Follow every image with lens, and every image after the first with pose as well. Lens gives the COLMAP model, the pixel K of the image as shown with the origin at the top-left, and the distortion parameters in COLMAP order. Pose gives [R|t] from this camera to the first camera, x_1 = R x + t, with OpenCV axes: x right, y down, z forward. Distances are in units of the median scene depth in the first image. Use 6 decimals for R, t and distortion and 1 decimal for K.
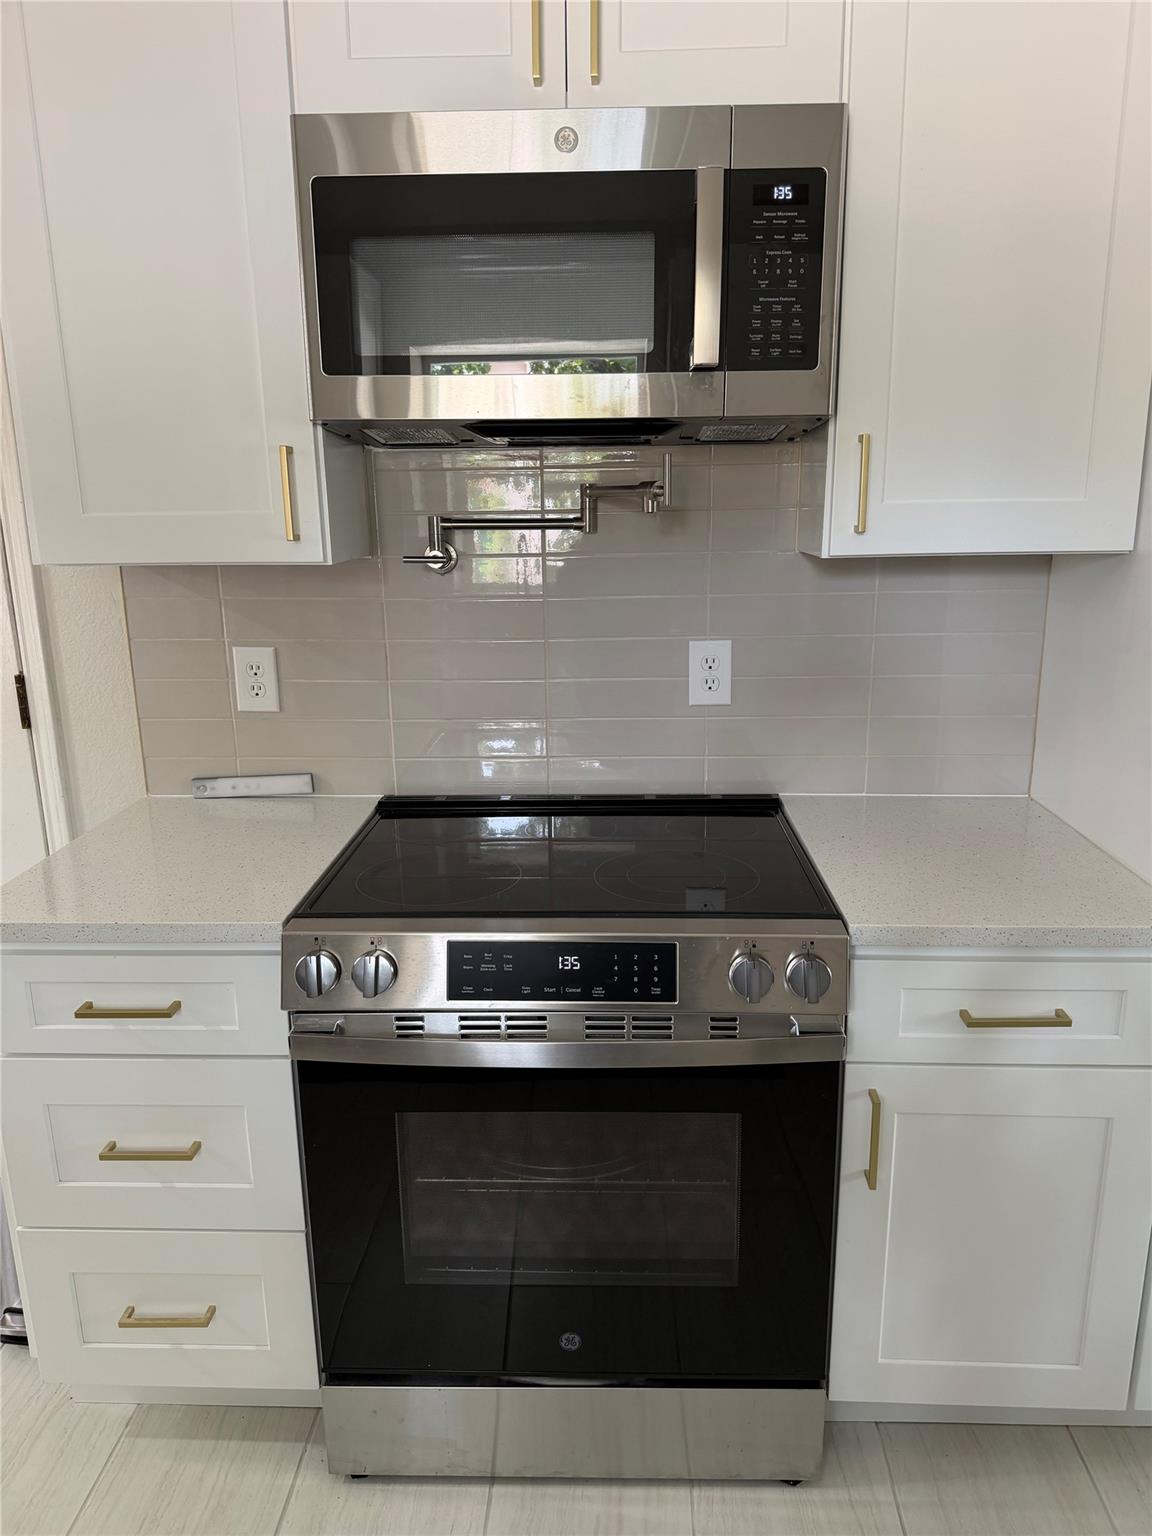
lens RADIAL K [[1071.4, 0, 562.4], [0, 1071.4, 767.3], [0, 0, 1]] dist [0.052296, -0.073036]
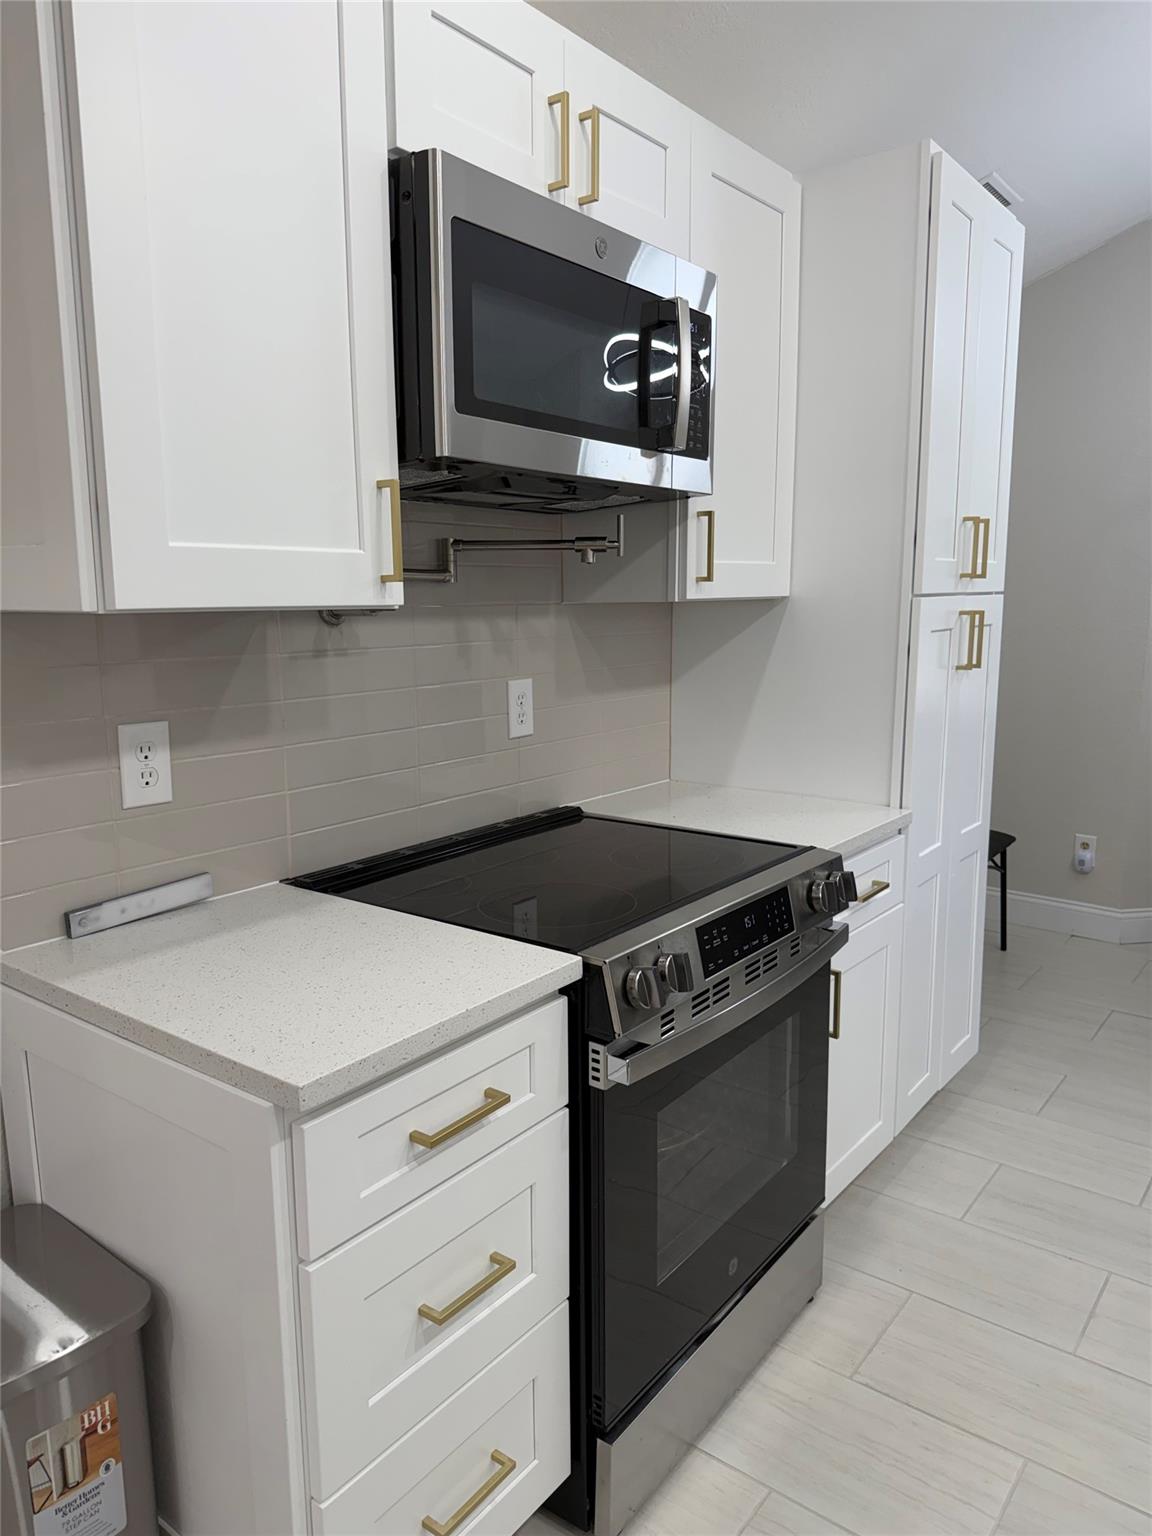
lens RADIAL K [[1071.4, 0, 562.4], [0, 1071.4, 767.3], [0, 0, 1]] dist [0.052296, -0.073036]
pose [[0.581122, -0.121500, 0.804695, -0.912972], [0.196305, 0.980523, 0.006283, -0.030800], [-0.789785, 0.154314, 0.593655, 0.362802]]
